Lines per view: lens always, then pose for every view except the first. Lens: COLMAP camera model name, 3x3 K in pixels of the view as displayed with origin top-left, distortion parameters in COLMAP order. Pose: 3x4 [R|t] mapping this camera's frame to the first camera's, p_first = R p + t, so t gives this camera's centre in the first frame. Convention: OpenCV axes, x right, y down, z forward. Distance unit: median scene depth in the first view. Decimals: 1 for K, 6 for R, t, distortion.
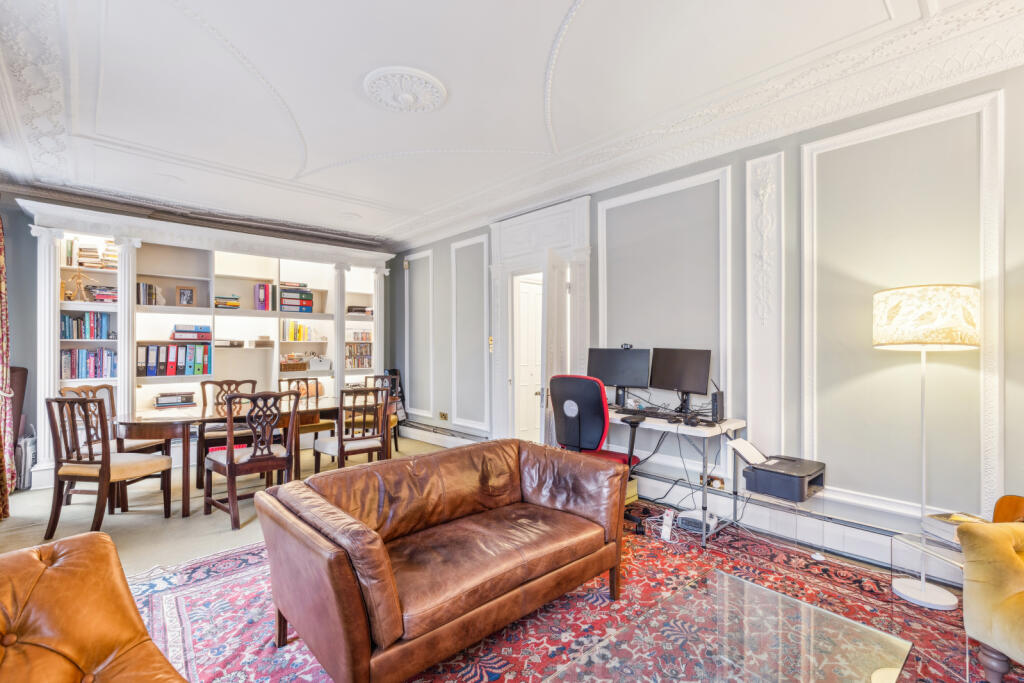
lens RADIAL K [[462.8, 0, 512.1], [0, 462.8, 342.8], [0, 0, 1]] dist [0.000091, 0.001735]
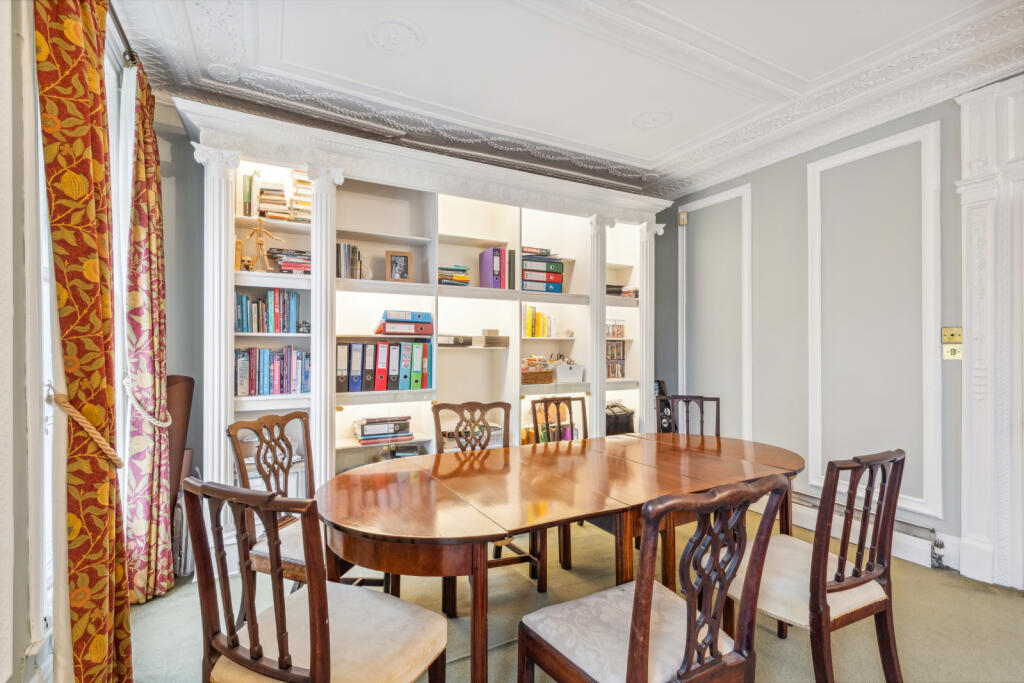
lens RADIAL K [[462.8, 0, 510.9], [0, 462.8, 343.8], [0, 0, 1]] dist [0.000091, 0.001735]
pose [[0.966607, 0.002549, -0.256252, -0.404769], [-0.001582, 0.999991, 0.003976, 0.003877], [0.256260, -0.003438, 0.966602, 0.437103]]
